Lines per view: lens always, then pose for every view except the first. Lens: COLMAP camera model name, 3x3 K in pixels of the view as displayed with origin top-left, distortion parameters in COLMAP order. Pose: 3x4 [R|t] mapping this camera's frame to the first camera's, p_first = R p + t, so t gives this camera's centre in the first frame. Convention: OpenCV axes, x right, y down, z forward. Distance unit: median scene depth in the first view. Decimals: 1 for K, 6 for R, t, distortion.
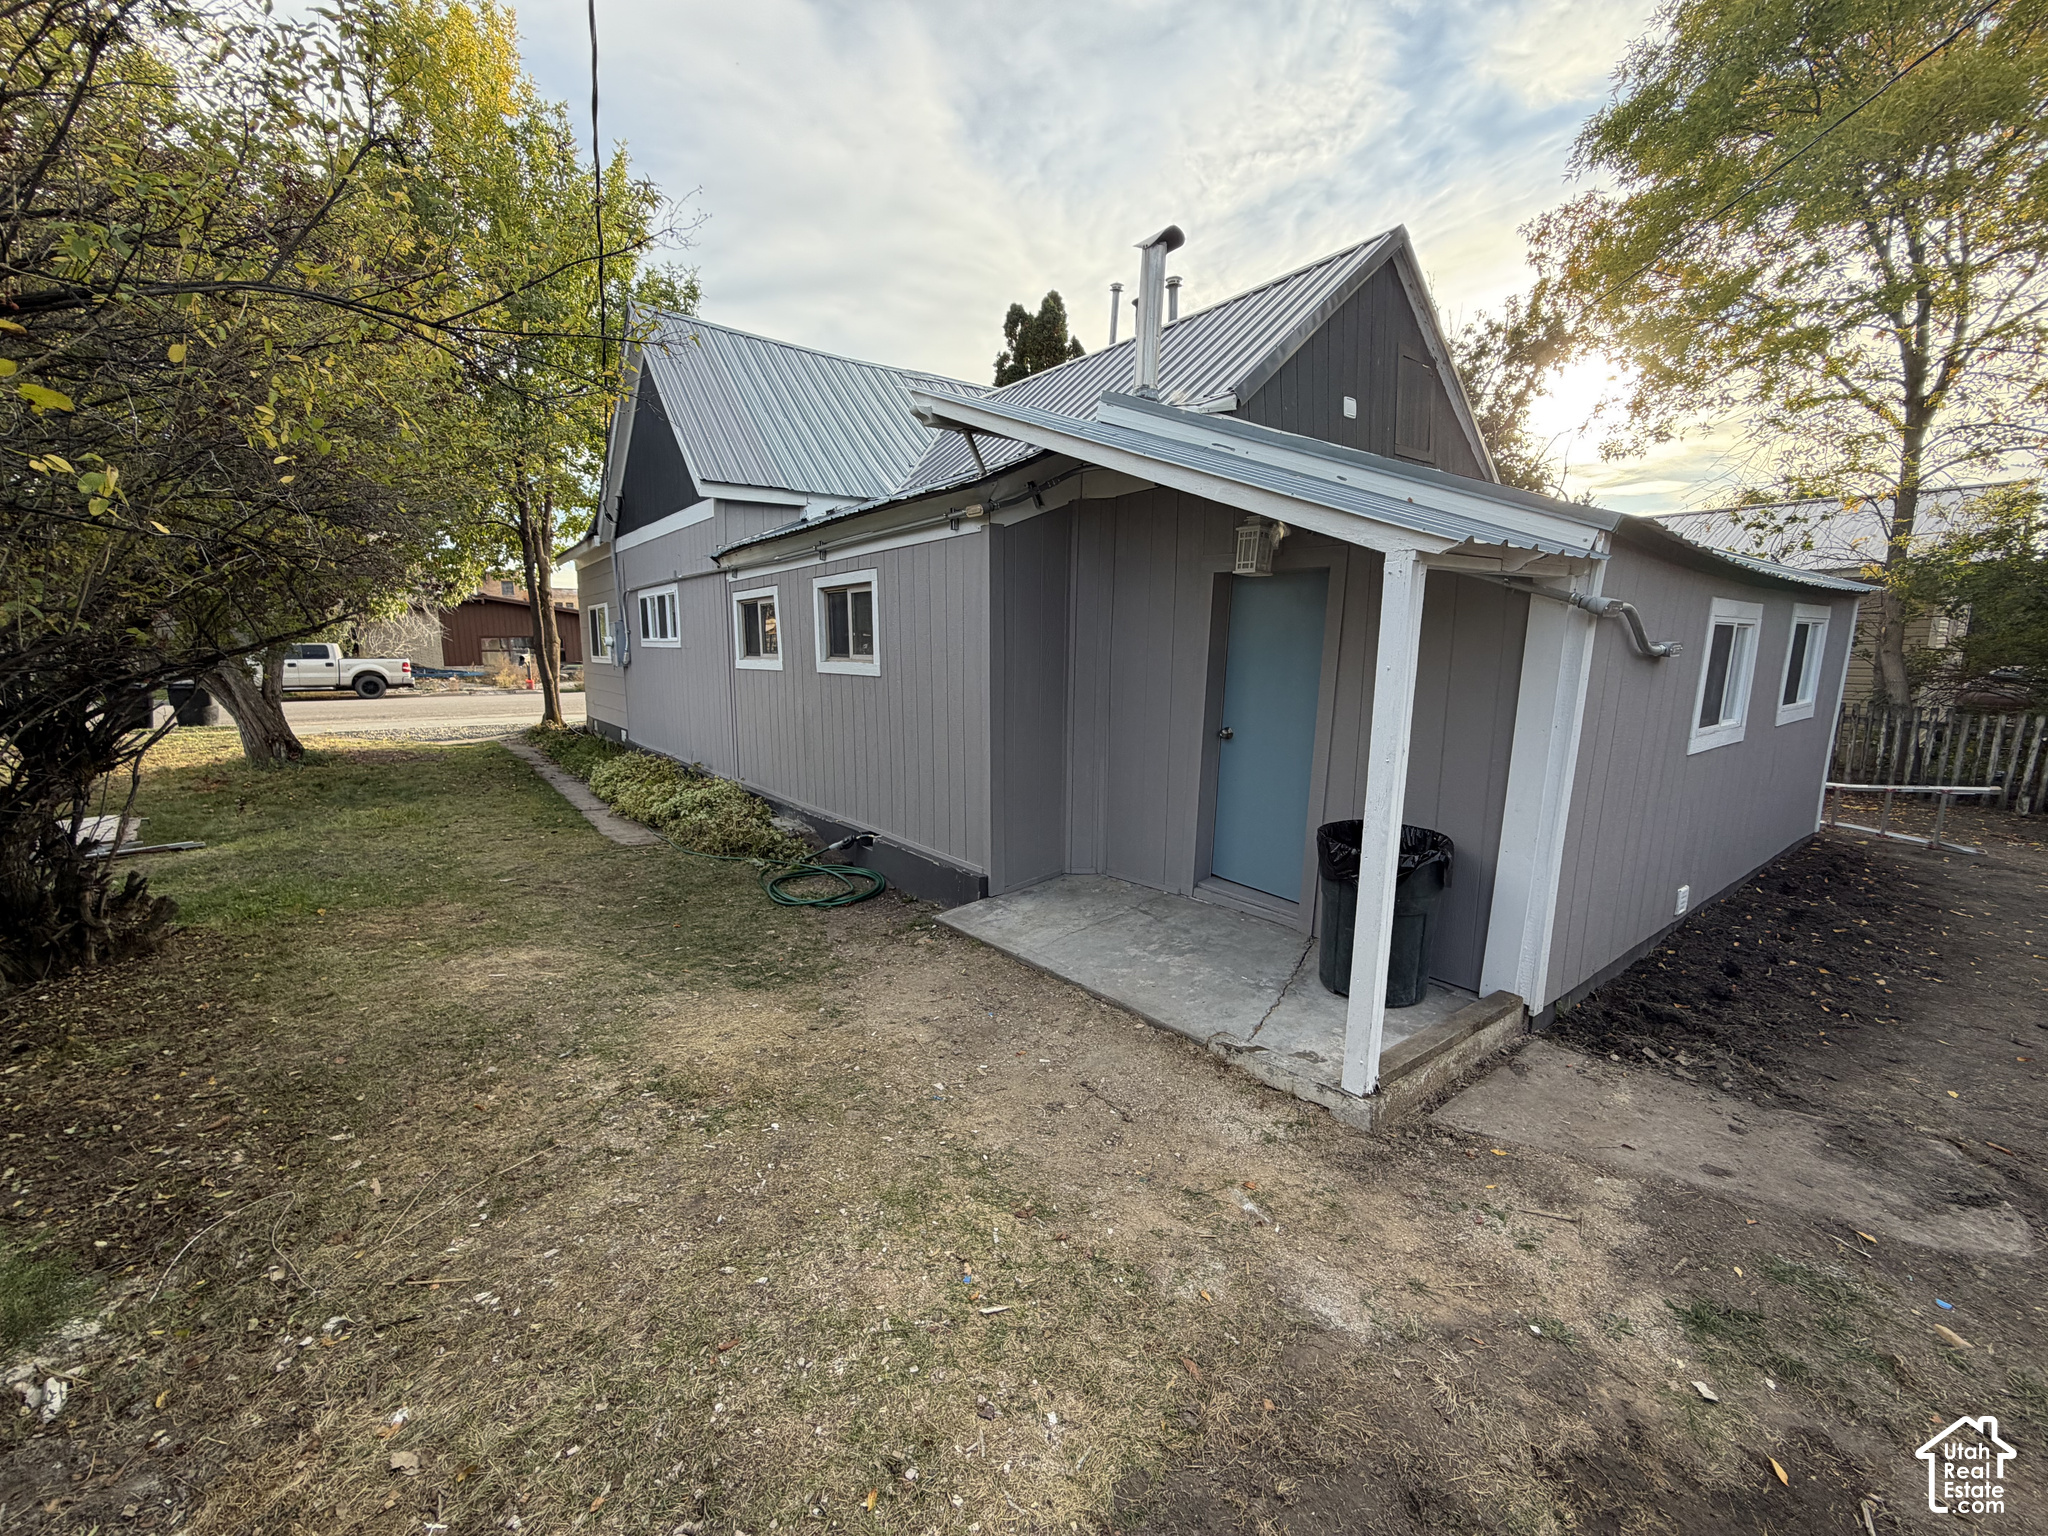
lens RADIAL K [[814.9, 0, 1019.7], [0, 814.9, 762.4], [0, 0, 1]] dist [-0.000105, 0.000085]
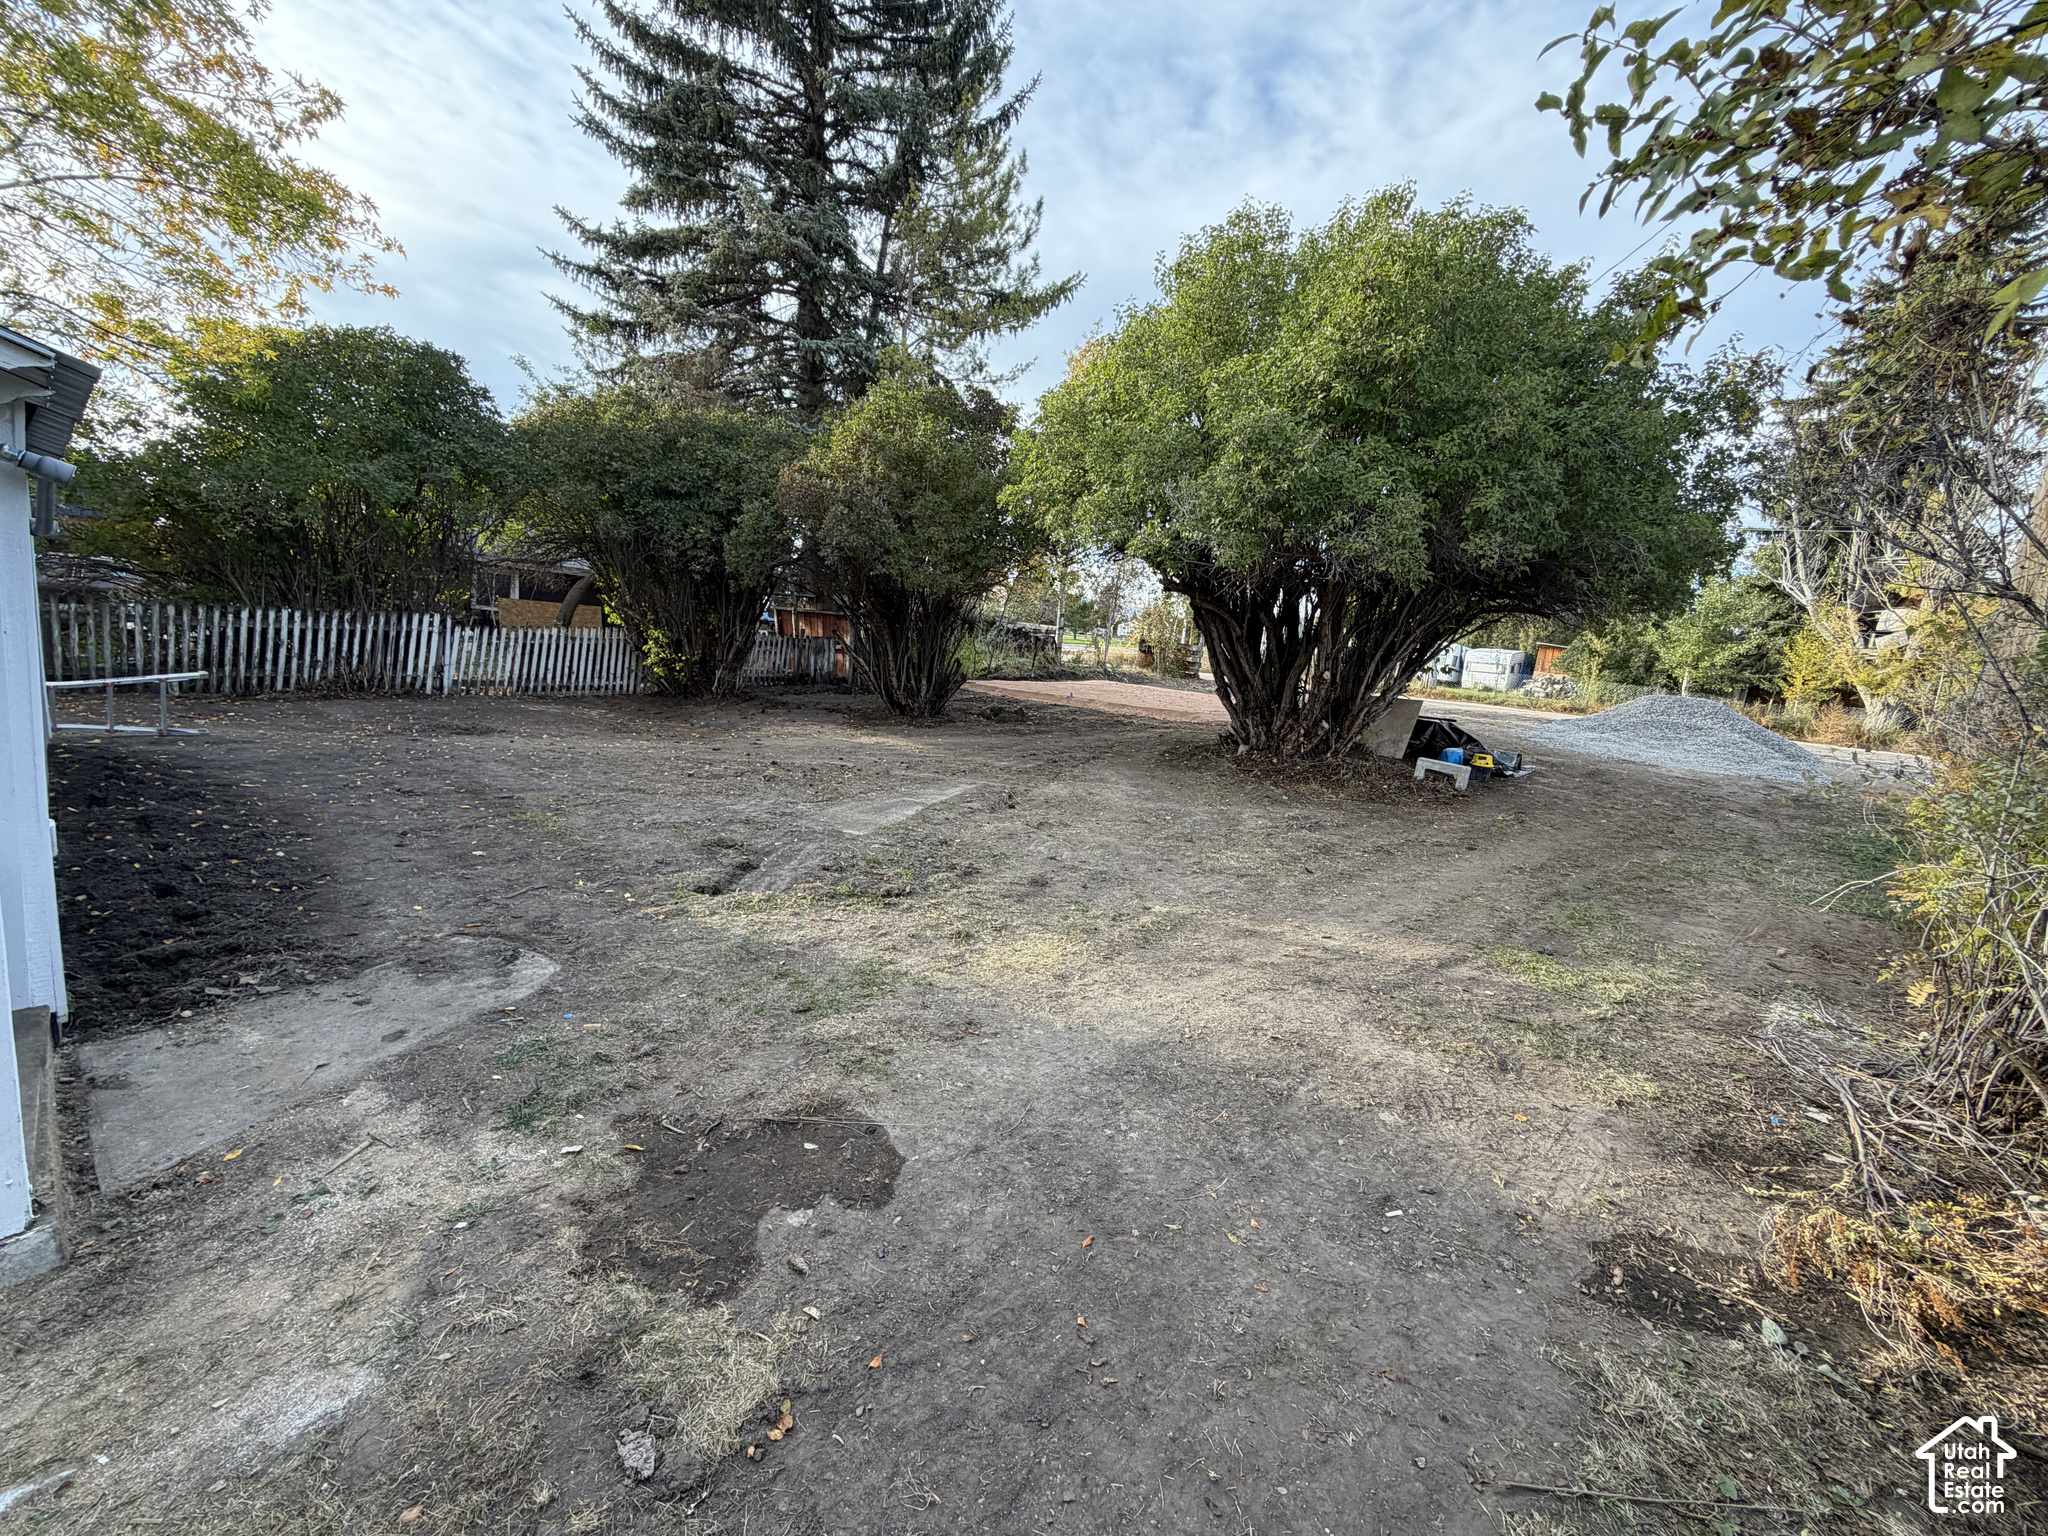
lens RADIAL K [[814.9, 0, 1019.7], [0, 814.9, 762.4], [0, 0, 1]] dist [-0.000105, 0.000085]
pose [[-0.211163, -0.187335, 0.959331, -0.341808], [0.051887, 0.977930, 0.202388, -0.043048], [-0.976073, 0.092514, -0.196782, 0.394361]]
